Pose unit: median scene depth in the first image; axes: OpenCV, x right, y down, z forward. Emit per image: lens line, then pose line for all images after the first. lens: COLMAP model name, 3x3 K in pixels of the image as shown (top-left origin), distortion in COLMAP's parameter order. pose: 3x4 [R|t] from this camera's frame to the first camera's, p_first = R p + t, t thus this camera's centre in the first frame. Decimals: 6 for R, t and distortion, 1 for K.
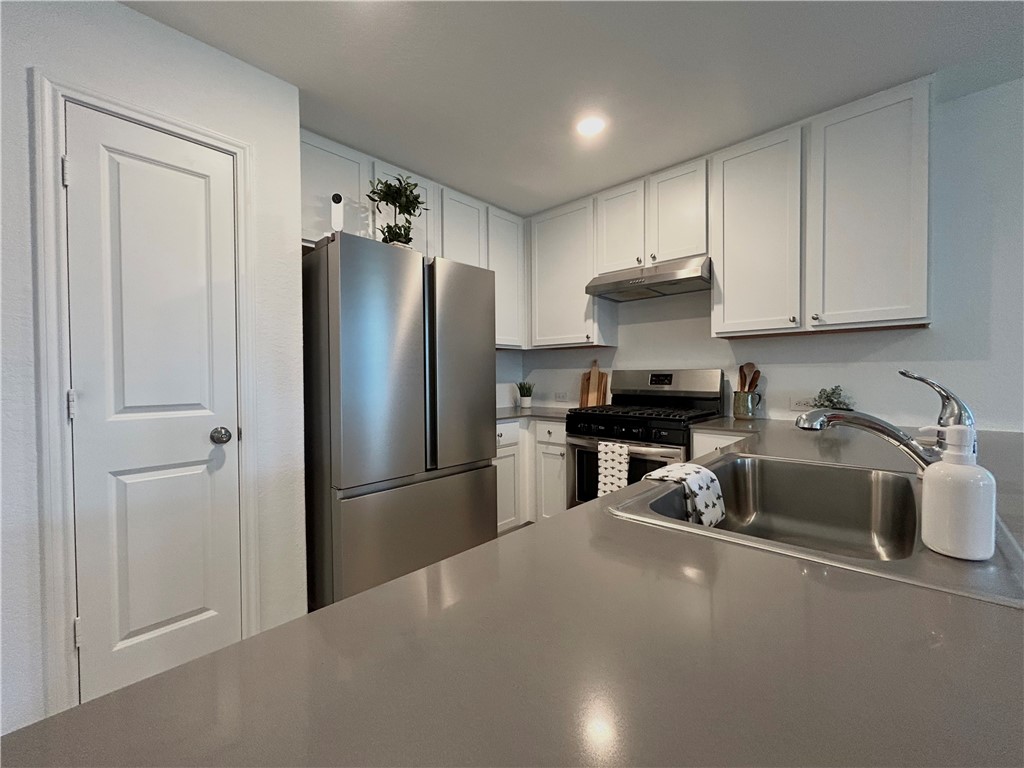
lens RADIAL K [[415.2, 0, 510.5], [0, 415.2, 383.0], [0, 0, 1]] dist [-0.001317, 0.000516]
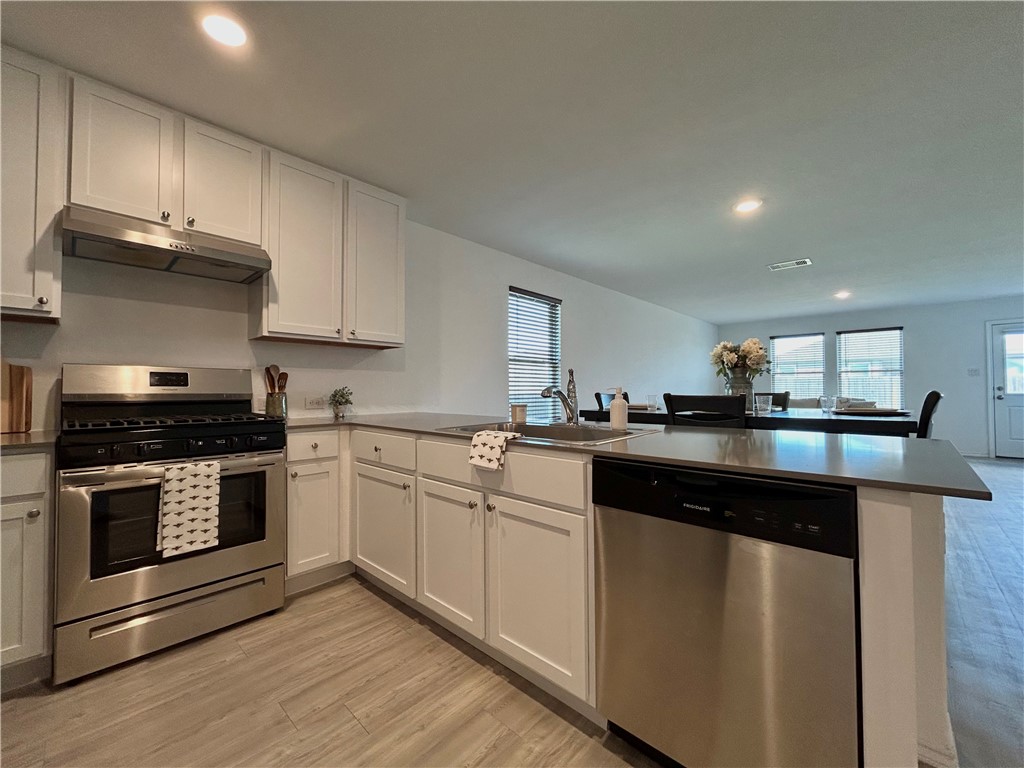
lens RADIAL K [[415.2, 0, 510.5], [0, 415.2, 383.0], [0, 0, 1]] dist [-0.001317, 0.000516]
pose [[-0.003227, 0.026325, 0.999648, -0.471445], [0.021346, 0.999427, -0.026251, 0.036459], [-0.999767, 0.021254, -0.003788, 0.445446]]
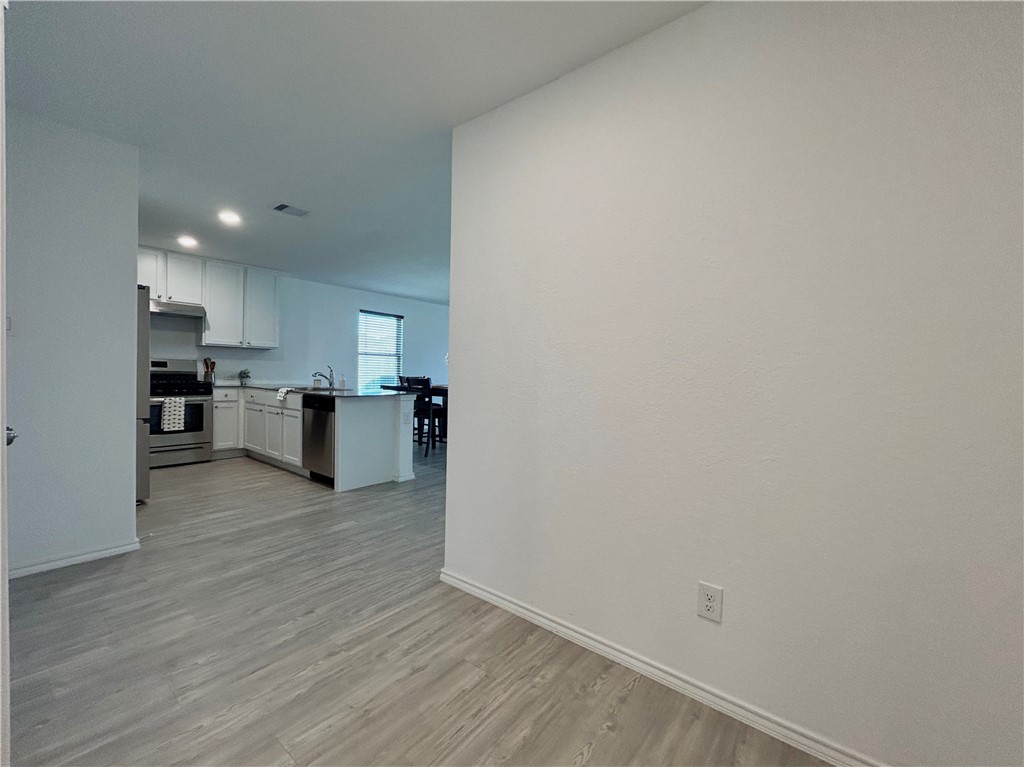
lens RADIAL K [[433.0, 0, 512.0], [0, 433.0, 383.5], [0, 0, 1]] dist [-0.000695, 0.000588]
pose [[-0.078471, -0.020276, 0.996710, -1.841916], [-0.008134, 0.999773, 0.019698, 0.027459], [-0.996883, -0.006562, -0.078618, -0.389706]]
